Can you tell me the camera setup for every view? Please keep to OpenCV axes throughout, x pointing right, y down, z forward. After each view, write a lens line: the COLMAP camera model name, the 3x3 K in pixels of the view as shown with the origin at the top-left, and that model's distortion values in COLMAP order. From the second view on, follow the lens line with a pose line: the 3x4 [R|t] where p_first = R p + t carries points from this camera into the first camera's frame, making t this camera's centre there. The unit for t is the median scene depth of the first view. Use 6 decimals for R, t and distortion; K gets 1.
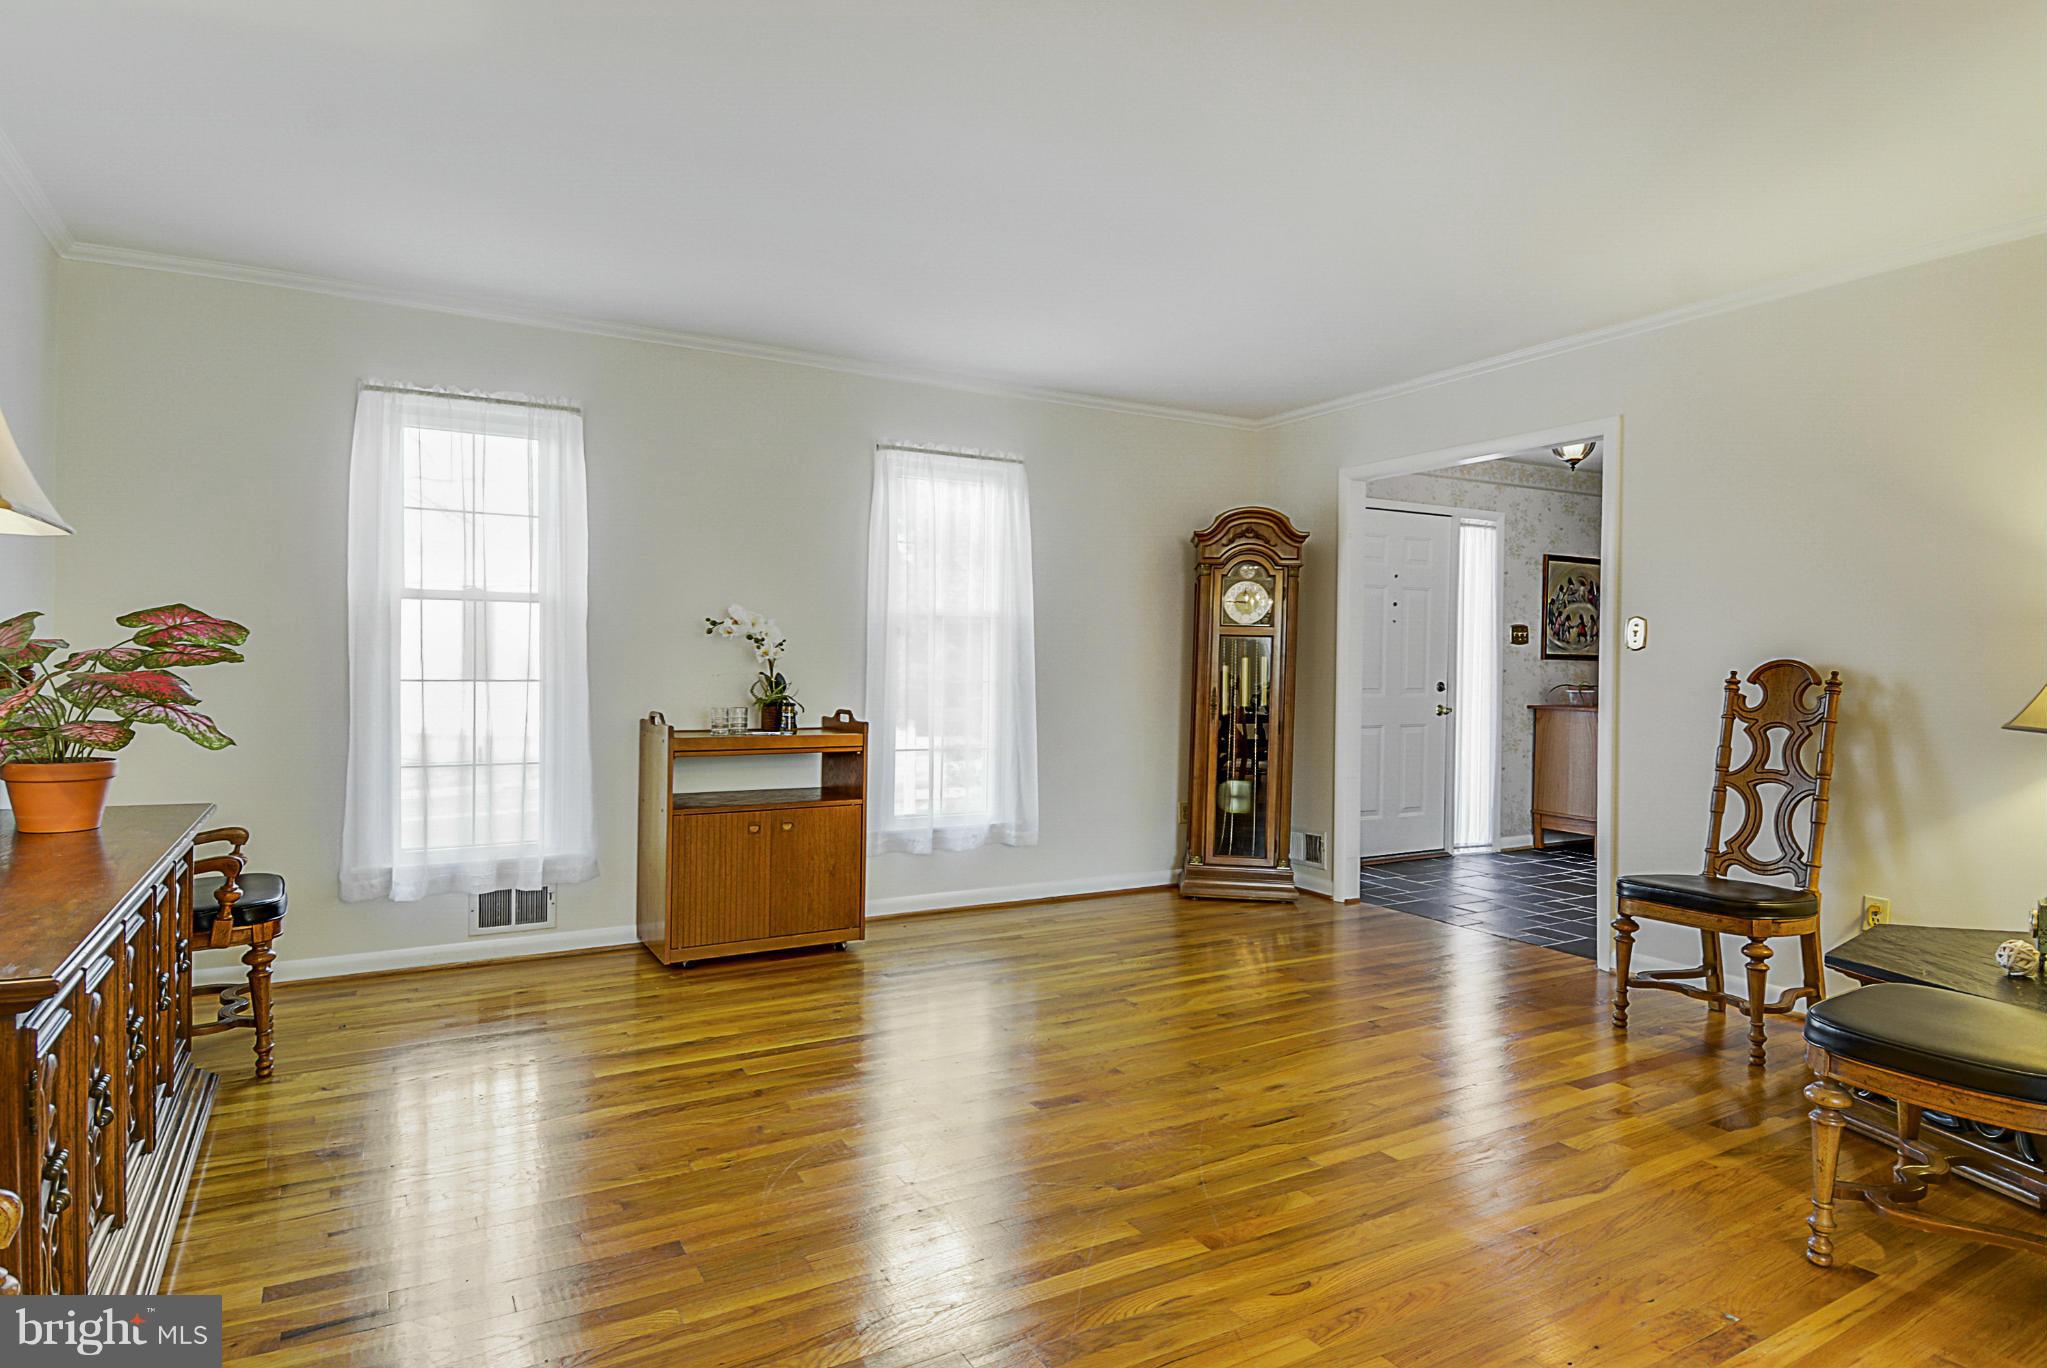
lens RADIAL K [[1122.2, 0, 1020.4], [0, 1122.2, 649.9], [0, 0, 1]] dist [0.005169, -0.043097]
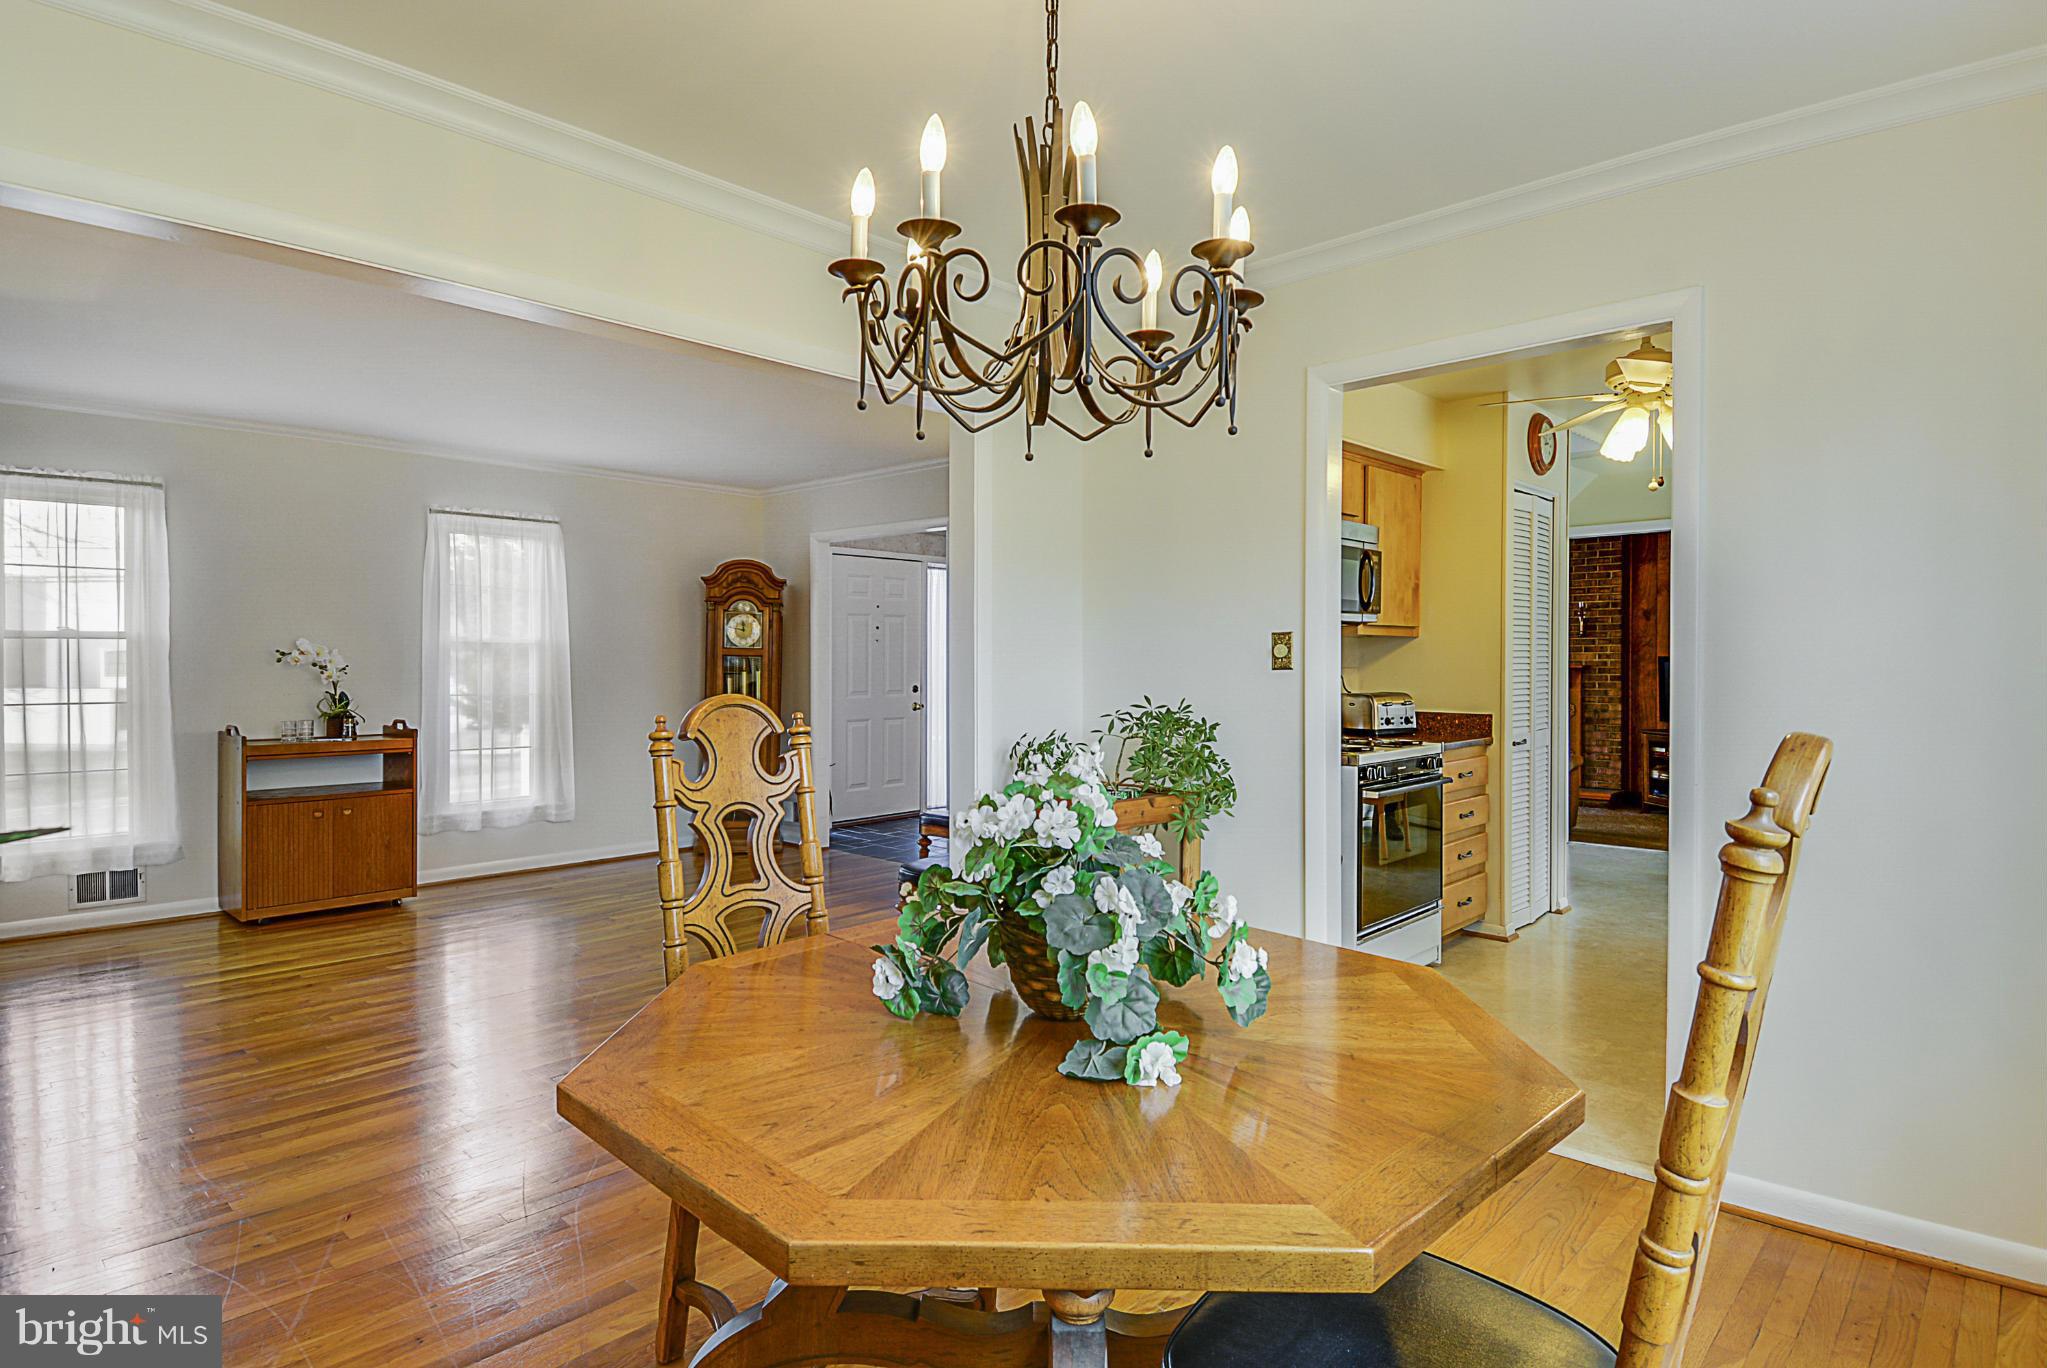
lens RADIAL K [[1122.2, 0, 1020.4], [0, 1122.2, 649.9], [0, 0, 1]] dist [0.005169, -0.043097]
pose [[0.957694, -0.006804, 0.287707, 0.158399], [0.004050, 0.999940, 0.010167, -0.037473], [-0.287759, -0.008572, 0.957665, -0.433689]]
